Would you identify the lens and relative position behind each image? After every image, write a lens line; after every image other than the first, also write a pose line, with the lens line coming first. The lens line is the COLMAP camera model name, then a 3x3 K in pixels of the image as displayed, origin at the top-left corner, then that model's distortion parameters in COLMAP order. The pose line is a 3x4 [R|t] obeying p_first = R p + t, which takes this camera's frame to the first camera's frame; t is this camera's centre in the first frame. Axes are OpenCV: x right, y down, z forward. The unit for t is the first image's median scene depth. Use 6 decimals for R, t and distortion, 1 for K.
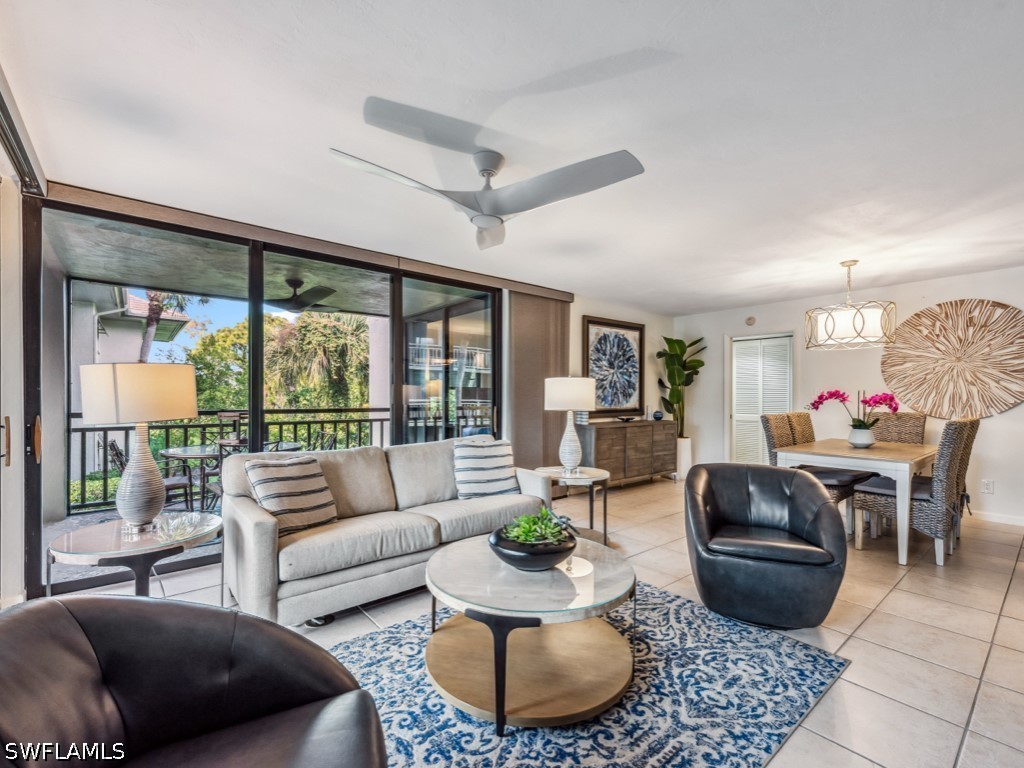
lens RADIAL K [[450.0, 0, 508.8], [0, 450.0, 392.8], [0, 0, 1]] dist [0.014300, -0.004959]
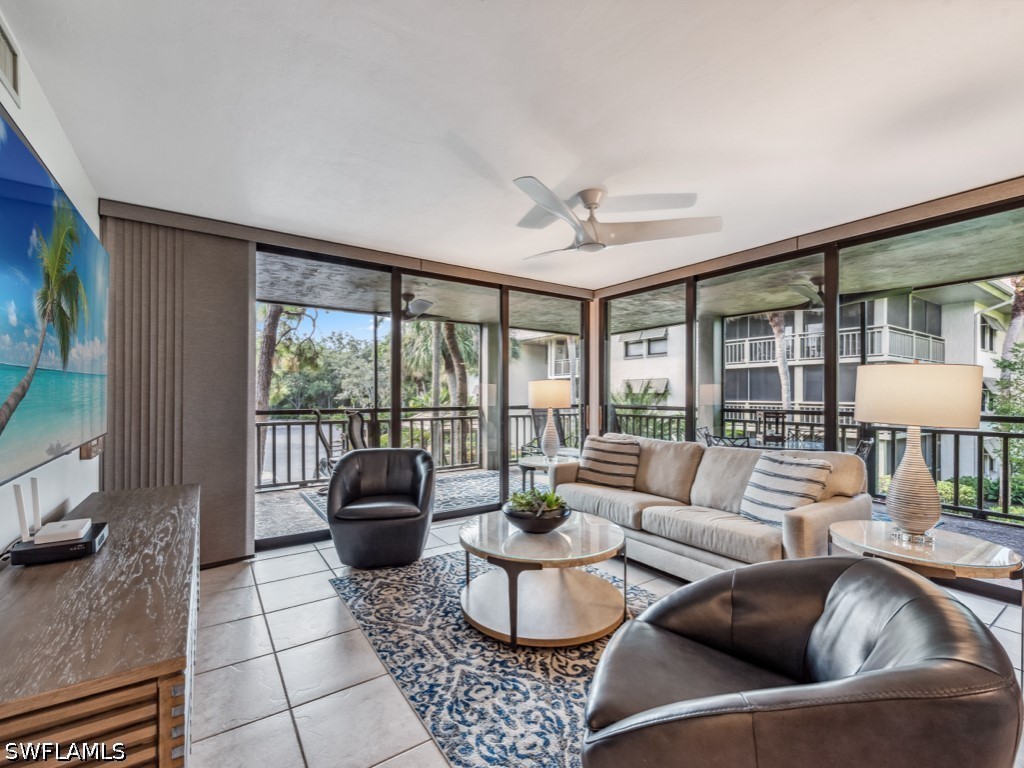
lens RADIAL K [[446.8, 0, 513.0], [0, 446.8, 403.4], [0, 0, 1]] dist [-0.019793, -0.000134]
pose [[-0.083456, 0.015779, -0.996387, 1.415558], [-0.000374, 0.999874, 0.015866, 0.011654], [0.996511, 0.001696, -0.083440, 1.145630]]
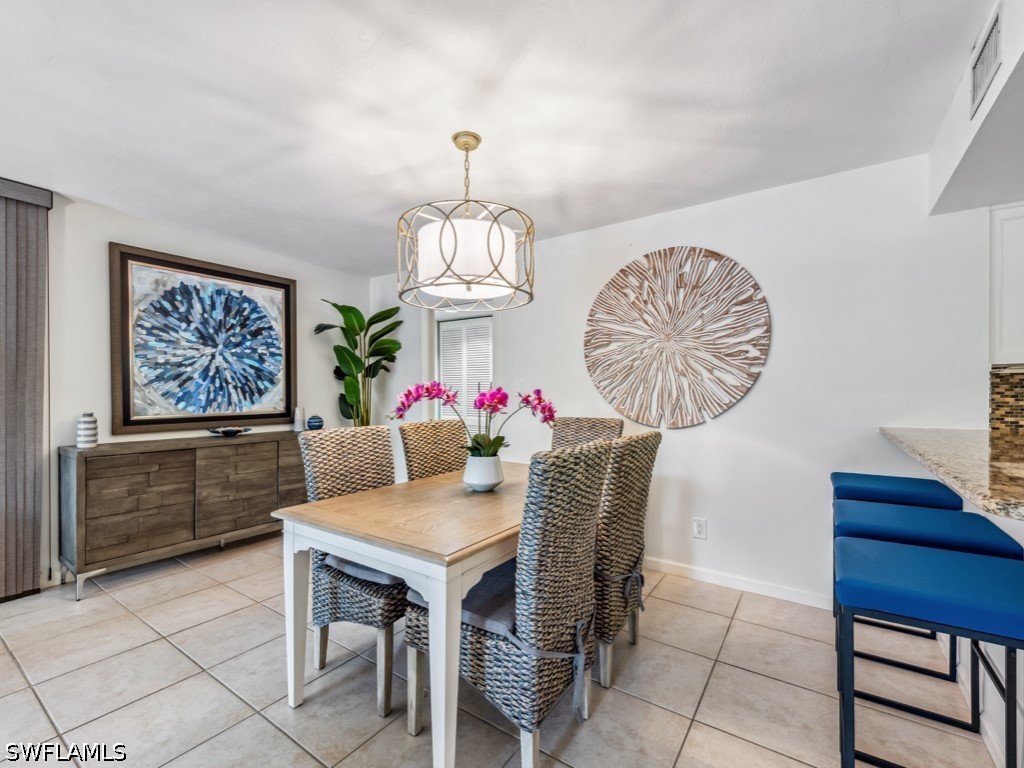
lens RADIAL K [[450.0, 0, 508.8], [0, 450.0, 392.8], [0, 0, 1]] dist [0.014300, -0.004959]
pose [[0.960107, -0.000684, 0.279632, 0.449758], [-0.001274, 0.999976, 0.006819, 0.002526], [-0.279630, -0.006903, 0.960083, 0.332128]]
